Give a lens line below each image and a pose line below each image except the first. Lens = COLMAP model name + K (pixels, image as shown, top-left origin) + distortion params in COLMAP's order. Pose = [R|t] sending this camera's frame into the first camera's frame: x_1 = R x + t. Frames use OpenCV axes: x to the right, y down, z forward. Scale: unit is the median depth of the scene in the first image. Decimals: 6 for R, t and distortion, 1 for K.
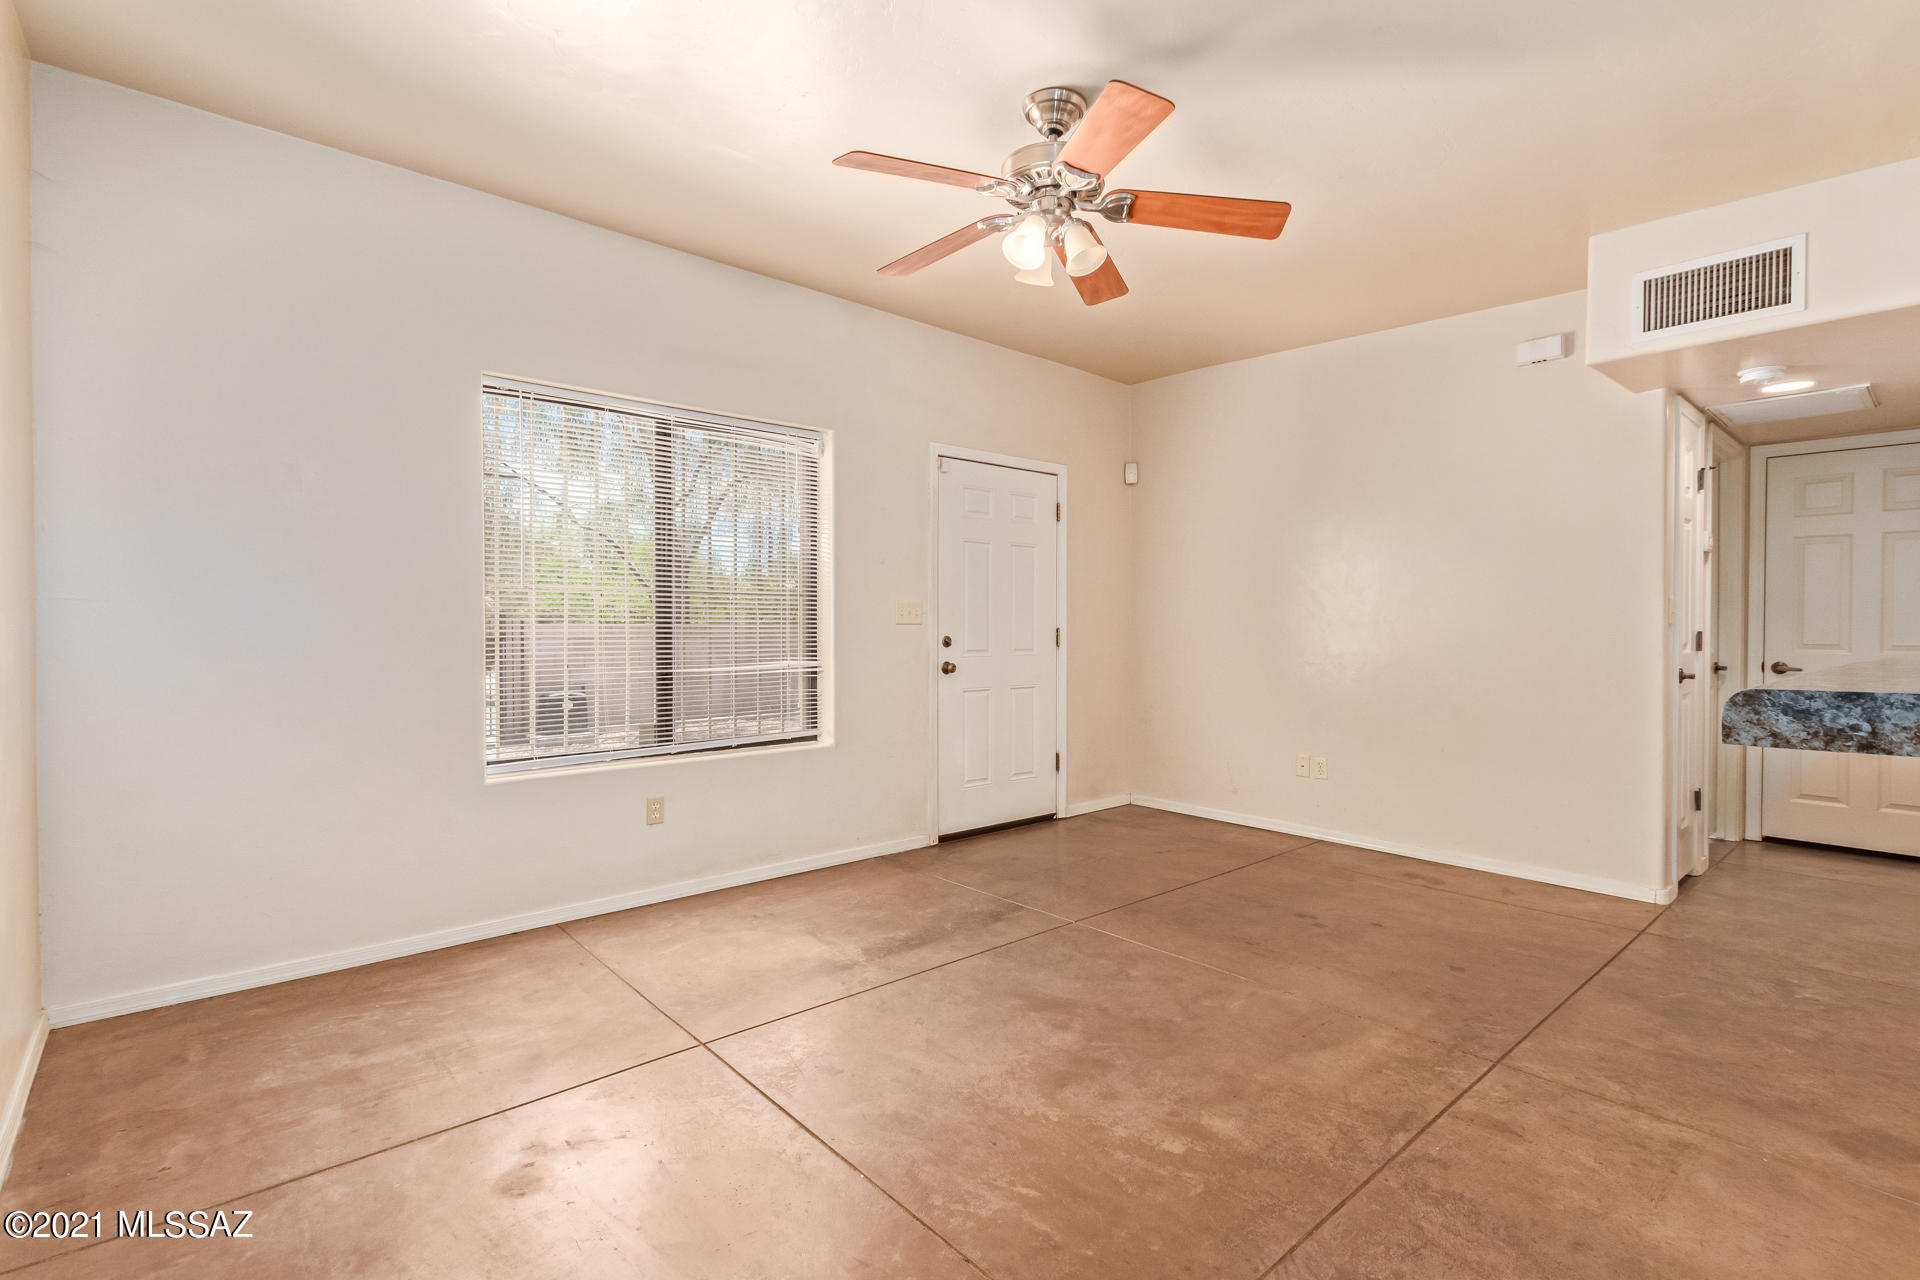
lens RADIAL K [[882.3, 0, 960.0], [0, 882.3, 640.0], [0, 0, 1]] dist [-0.001713, -0.000707]
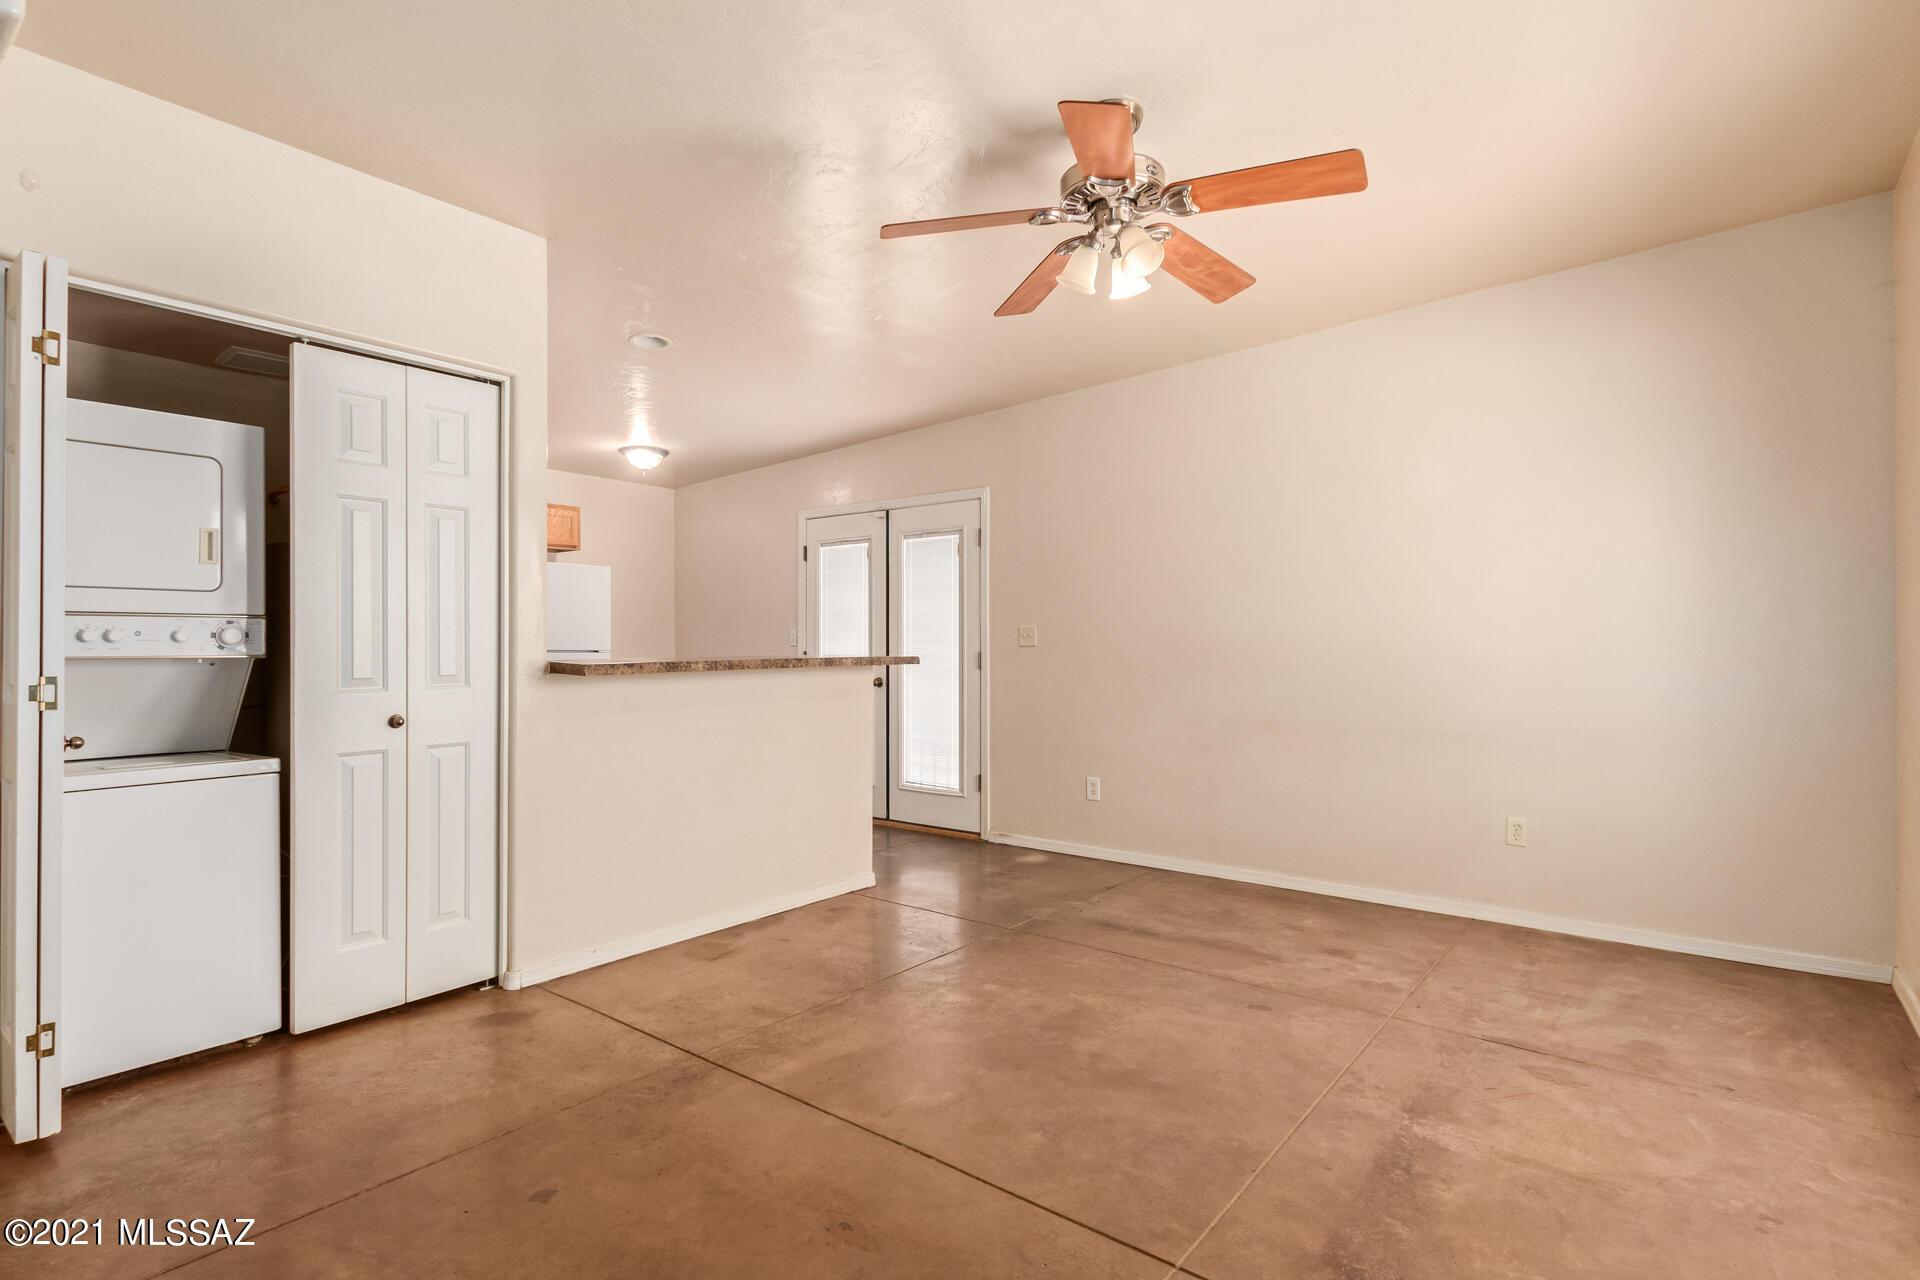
lens RADIAL K [[948.1, 0, 963.8], [0, 948.1, 659.7], [0, 0, 1]] dist [0.013297, -0.000444]
pose [[-0.981512, 0.000717, -0.191399, 0.464623], [-0.005193, 0.999525, 0.030373, -0.037284], [0.191330, 0.030806, -0.981042, 1.997820]]
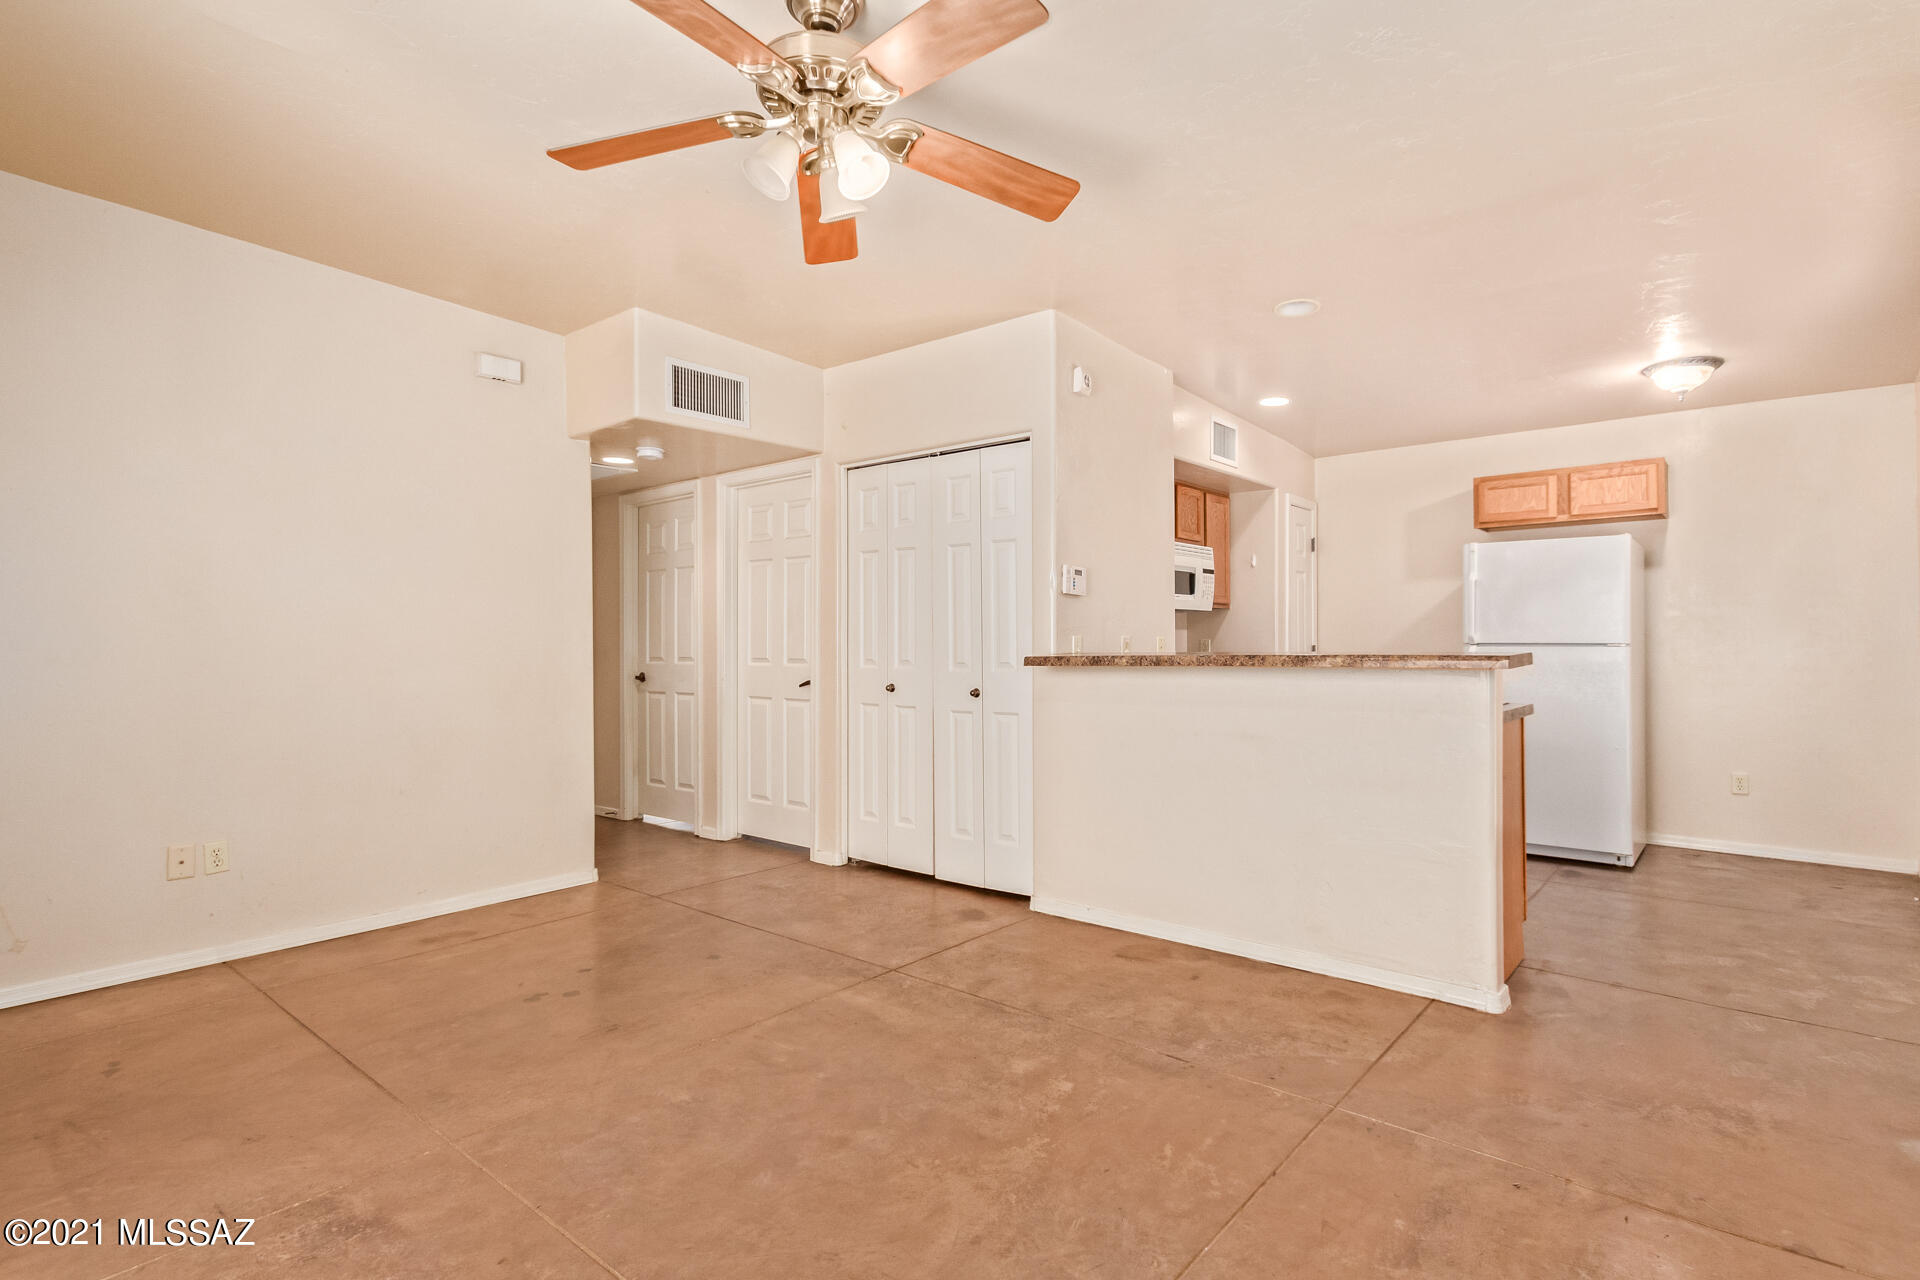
lens RADIAL K [[948.1, 0, 963.8], [0, 948.1, 659.7], [0, 0, 1]] dist [0.013297, -0.000444]
pose [[-0.156338, -0.021671, 0.987466, -0.756571], [0.020745, 0.999467, 0.025219, -0.025577], [-0.987486, 0.024428, -0.155805, 1.010935]]
